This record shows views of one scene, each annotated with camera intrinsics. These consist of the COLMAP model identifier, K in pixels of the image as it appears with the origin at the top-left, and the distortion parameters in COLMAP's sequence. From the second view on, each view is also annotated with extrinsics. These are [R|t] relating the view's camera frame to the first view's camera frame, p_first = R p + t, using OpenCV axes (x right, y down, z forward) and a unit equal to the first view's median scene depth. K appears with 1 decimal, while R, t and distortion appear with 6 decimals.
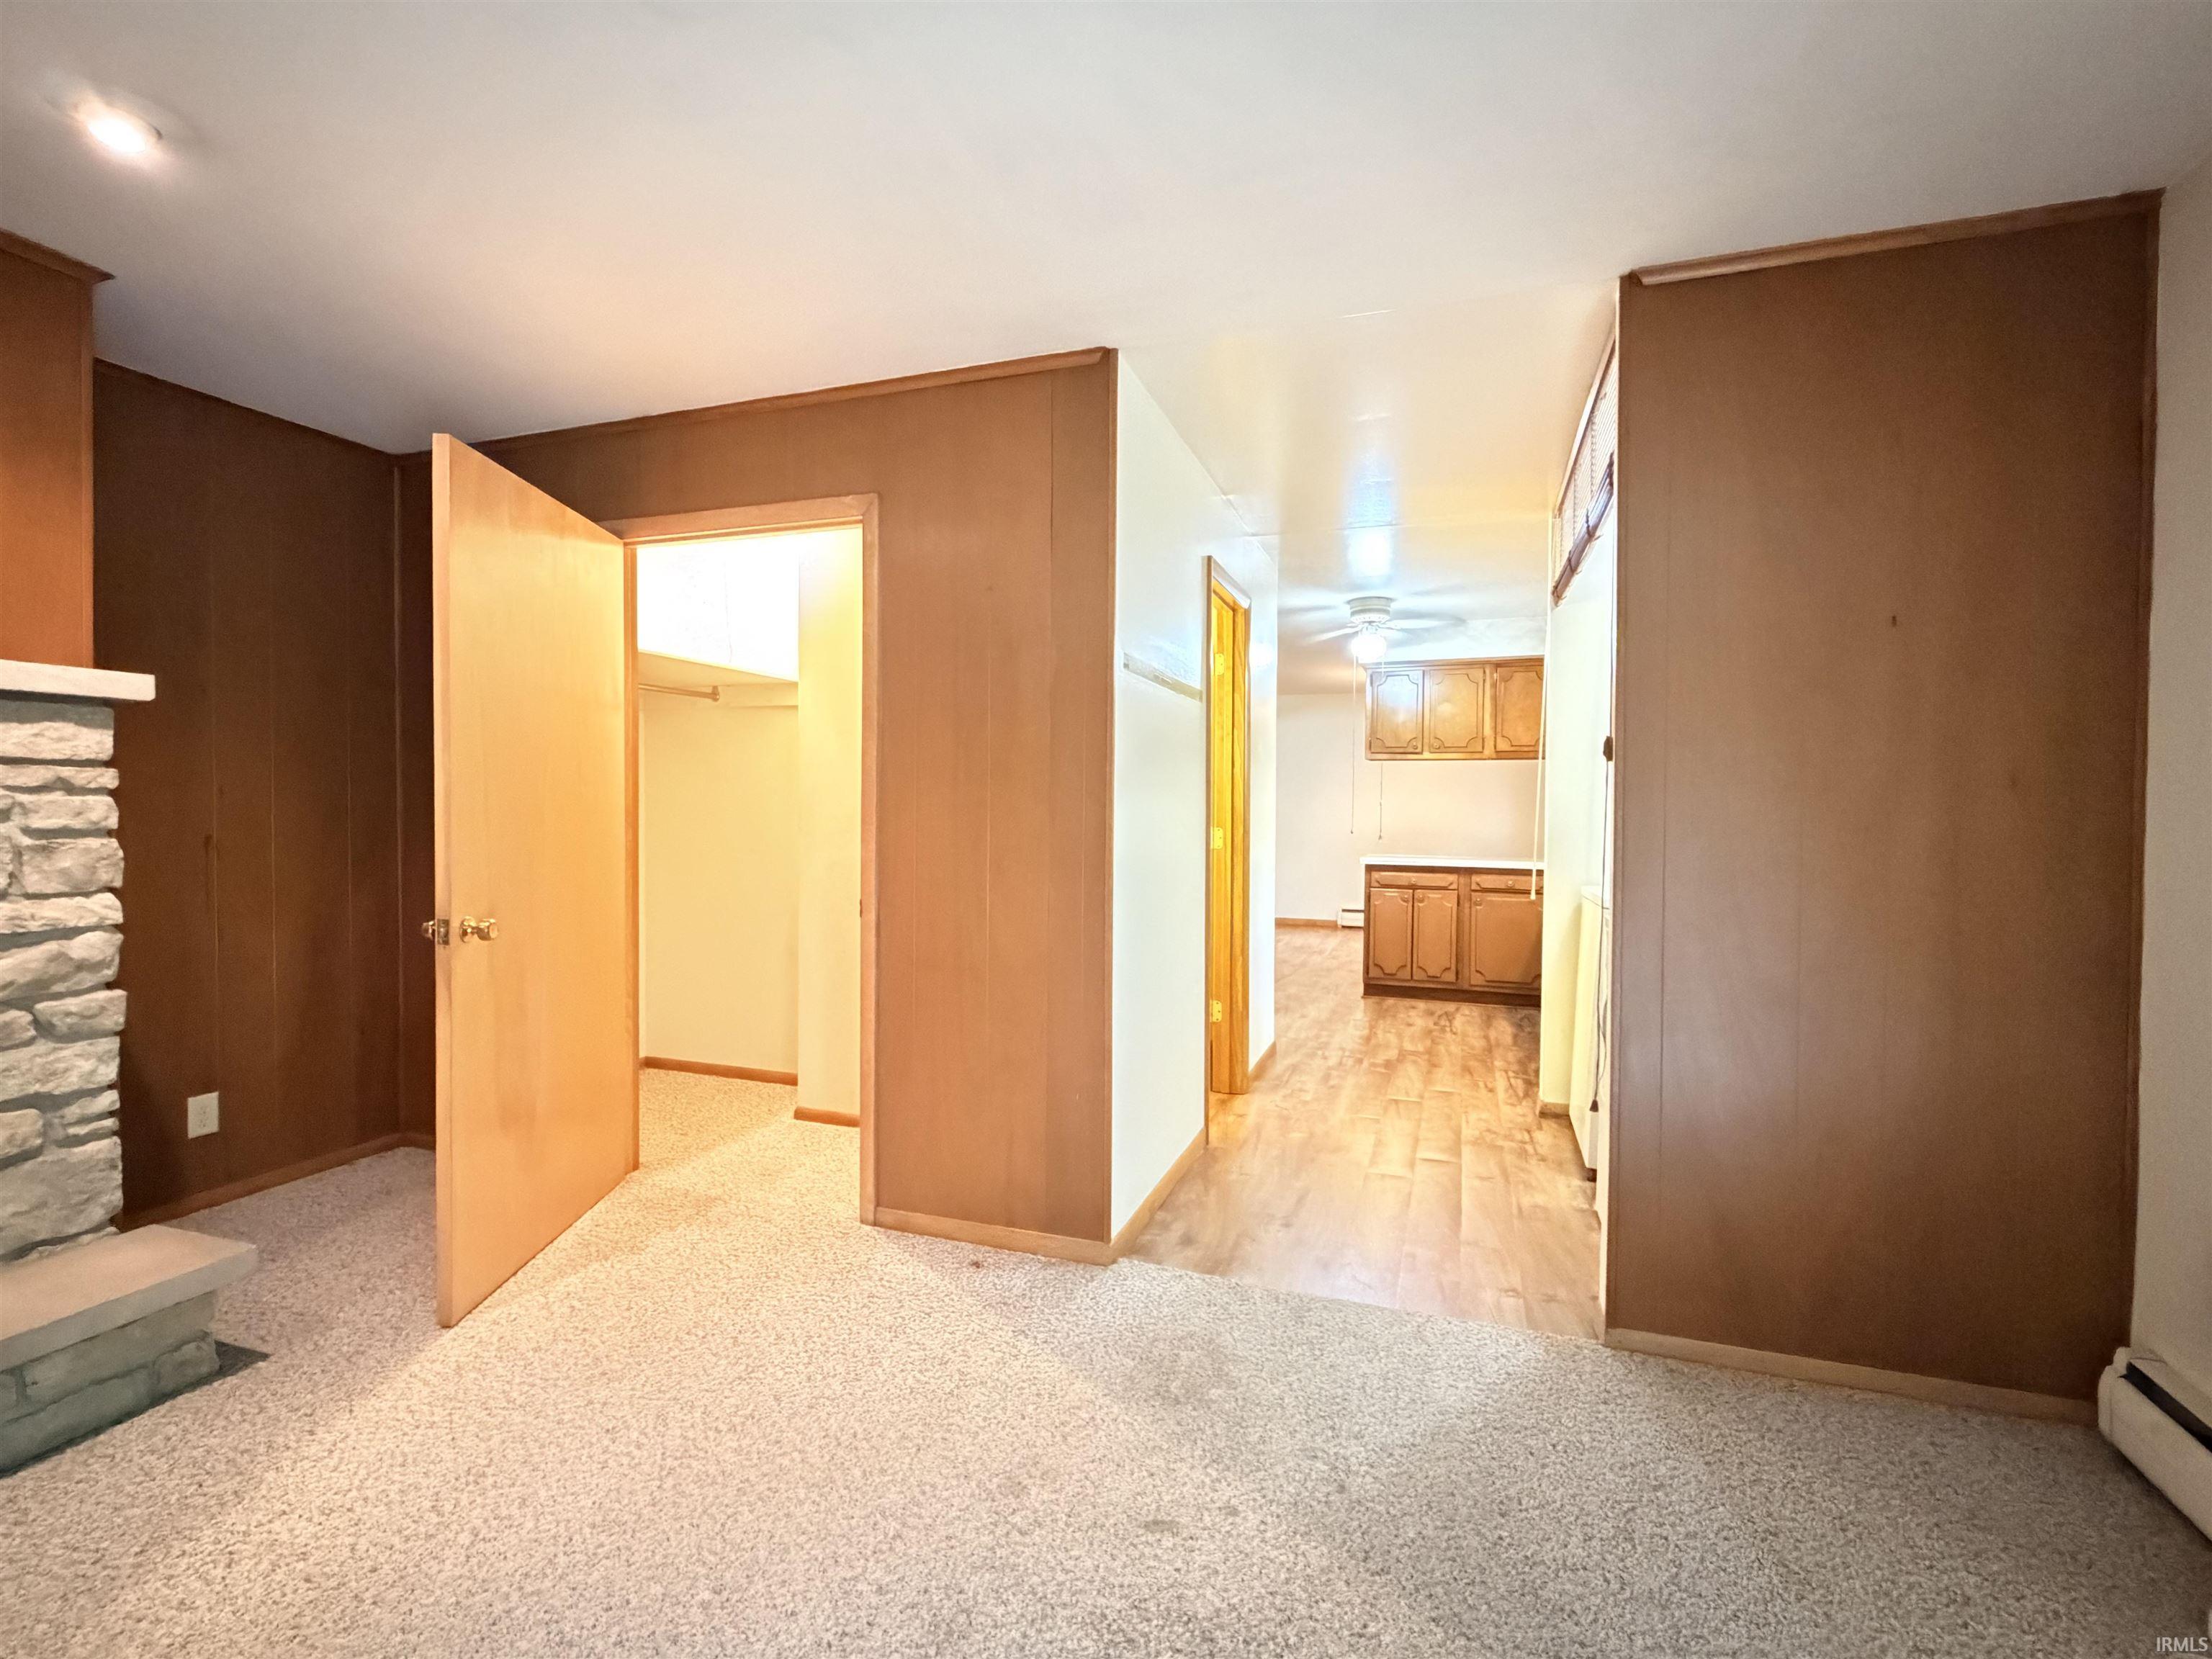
lens RADIAL K [[1024.1, 0, 1093.5], [0, 1024.1, 836.5], [0, 0, 1]] dist [-0.001571, 0.000290]
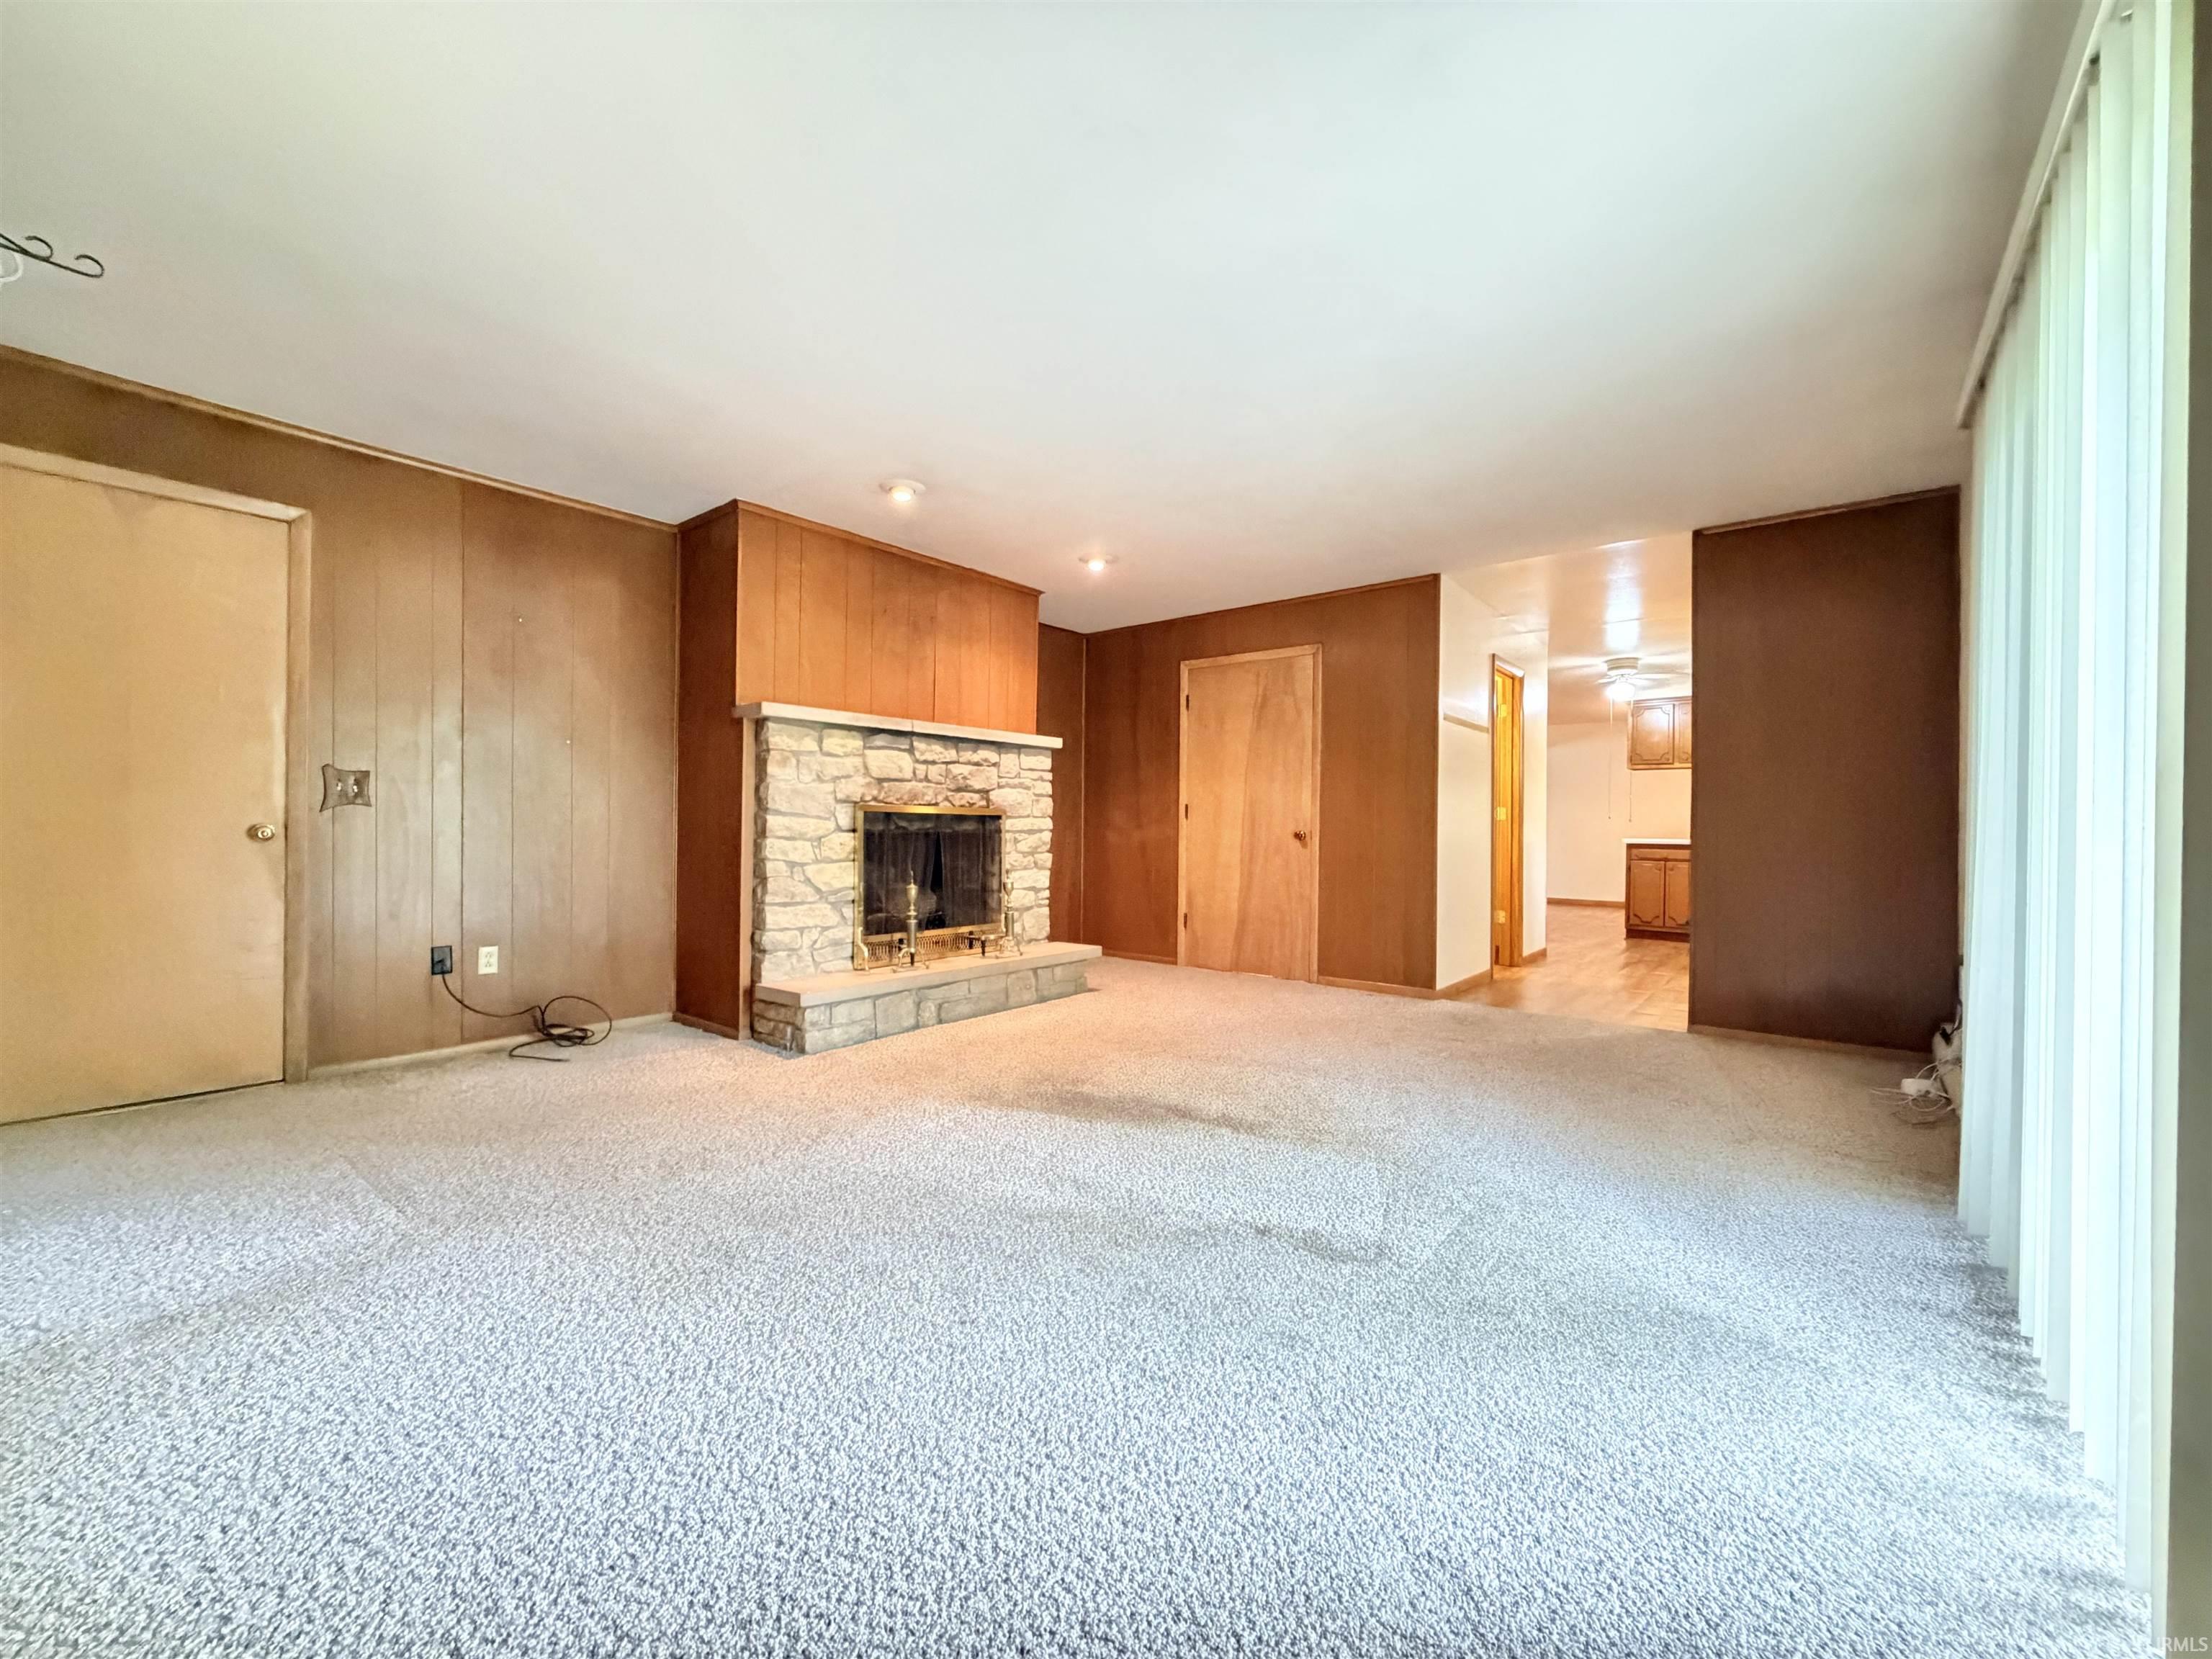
lens RADIAL K [[906.7, 0, 1095.7], [0, 906.7, 831.4], [0, 0, 1]] dist [-0.004854, 0.000187]
pose [[0.944026, 0.004332, -0.329842, -0.037296], [-0.012308, 0.999680, -0.022099, 0.144890], [0.329640, 0.024922, 0.943778, -1.266116]]
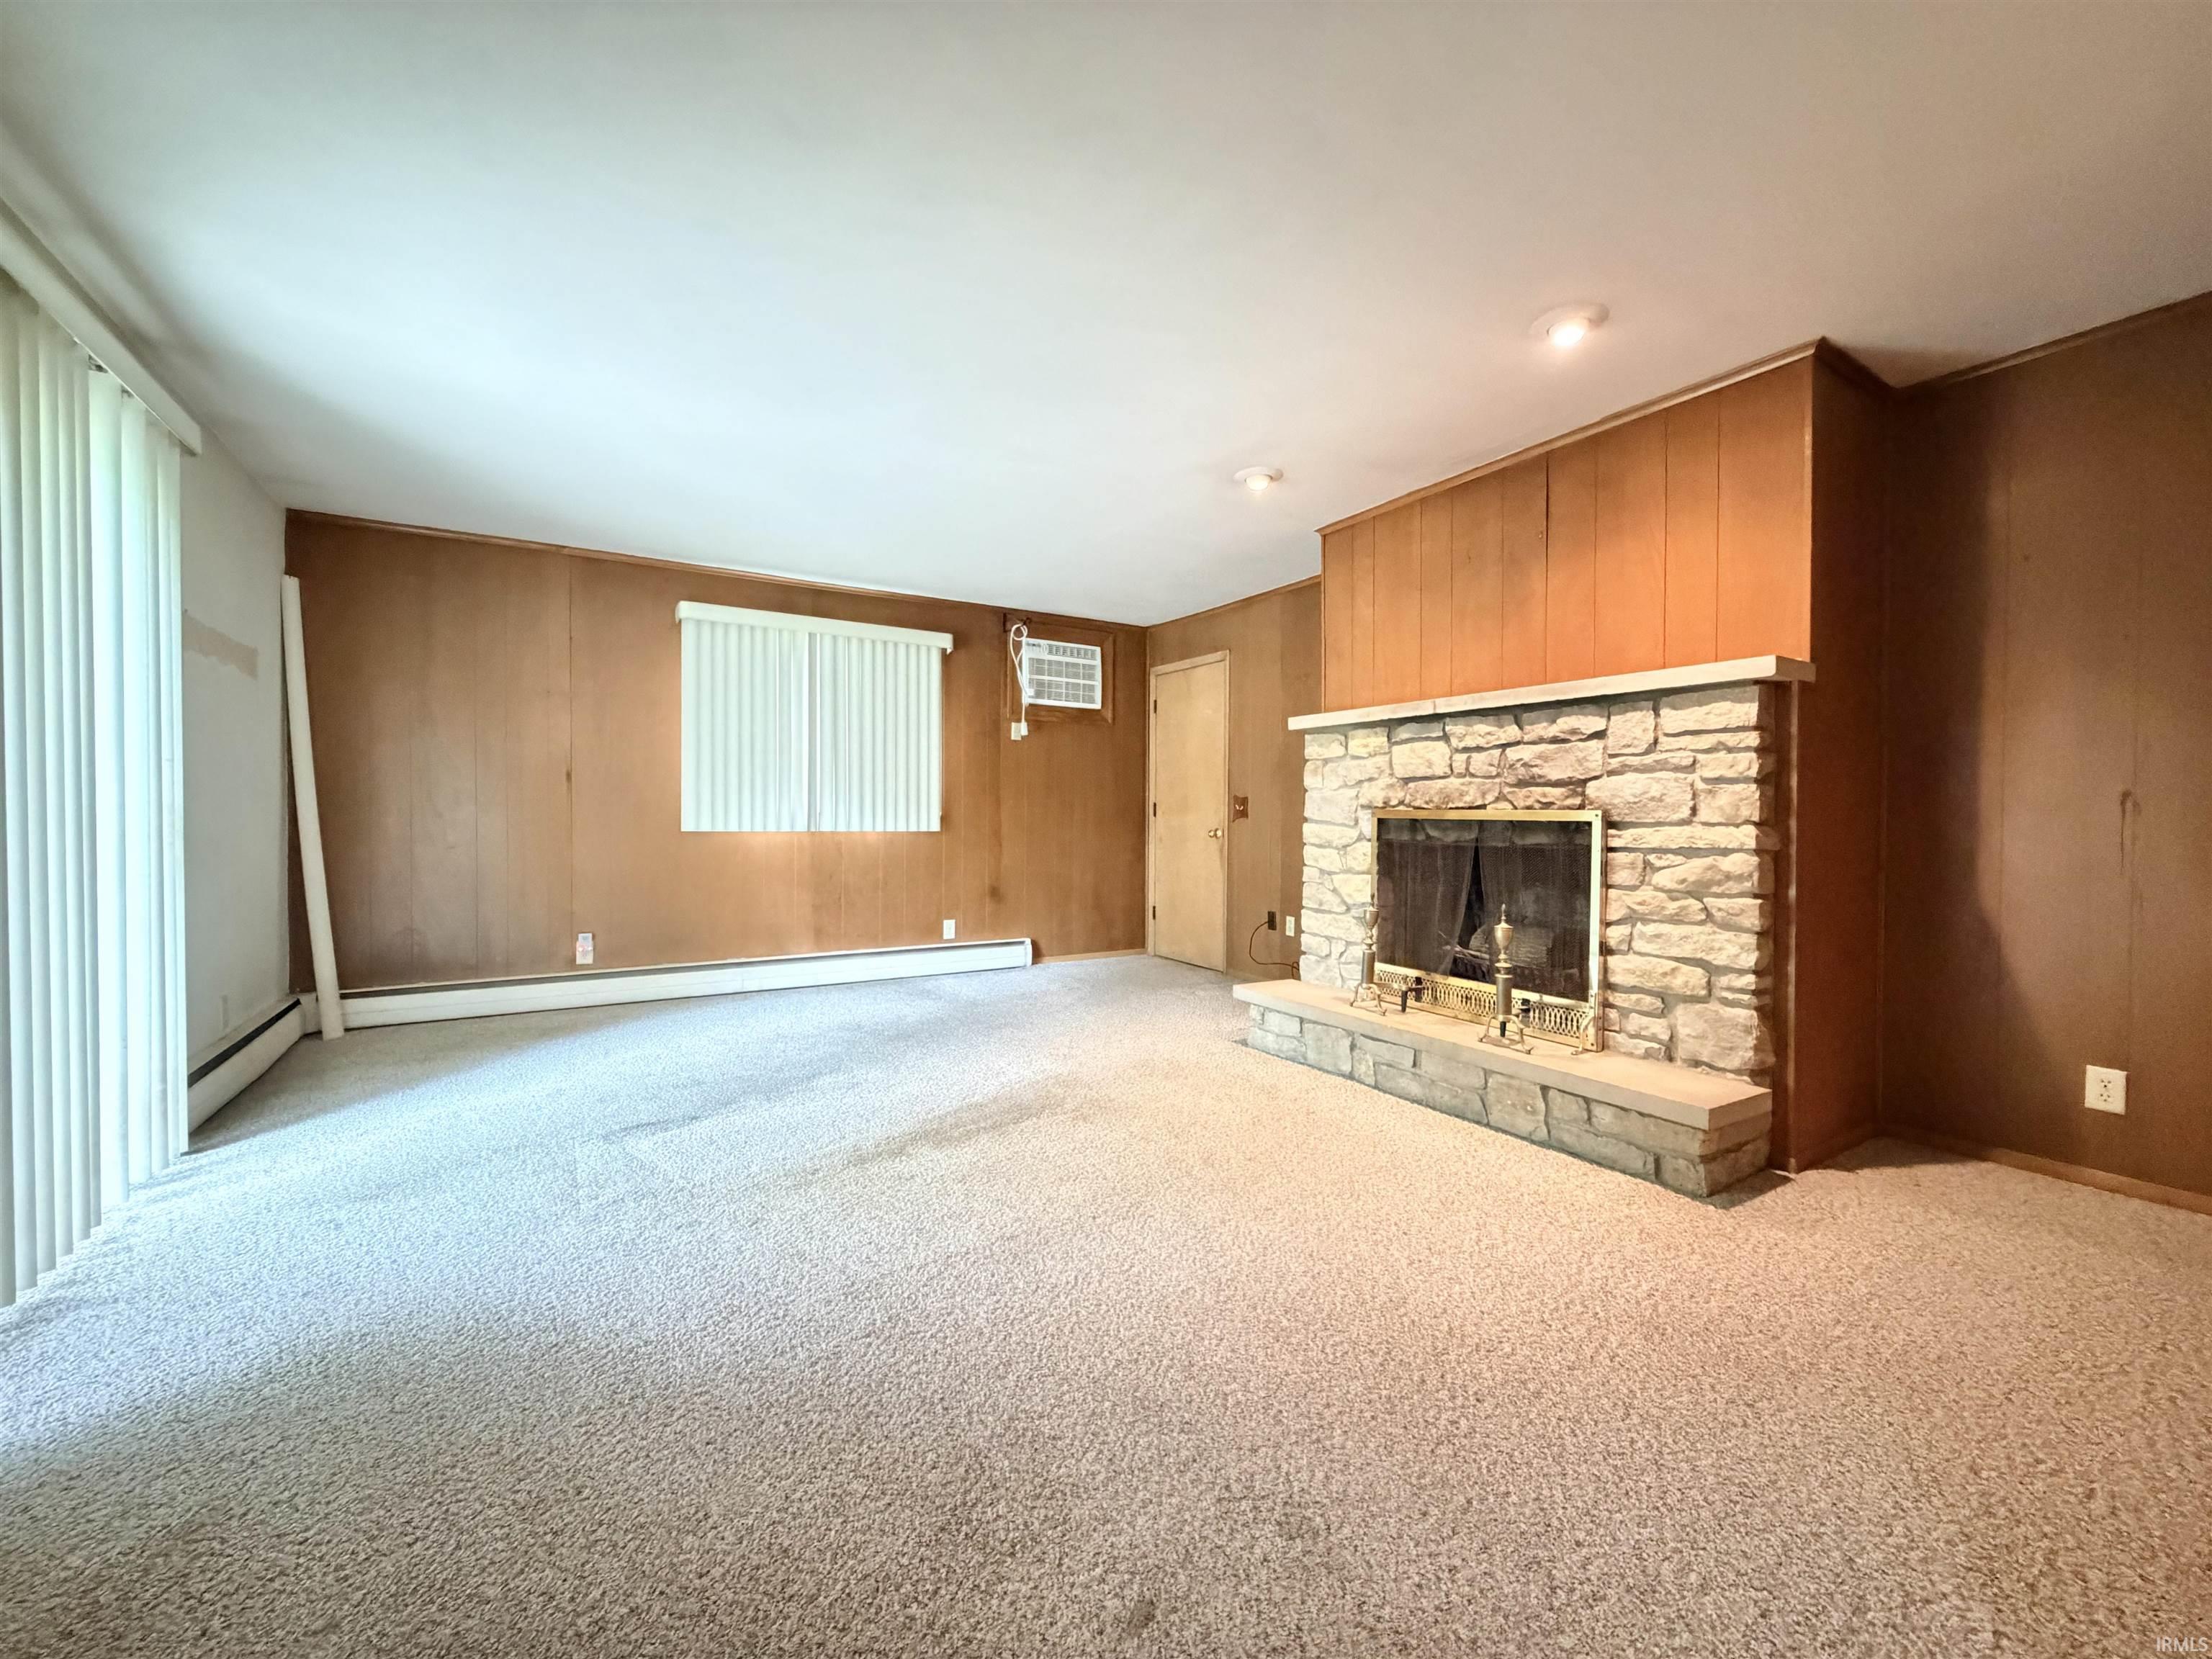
lens RADIAL K [[906.7, 0, 1107.3], [0, 906.7, 828.7], [0, 0, 1]] dist [-0.004854, 0.000187]
pose [[-0.637210, 0.001466, -0.770689, 0.479235], [-0.030939, 0.999143, 0.027481, 0.053384], [0.770069, 0.041356, -0.636619, 1.105619]]
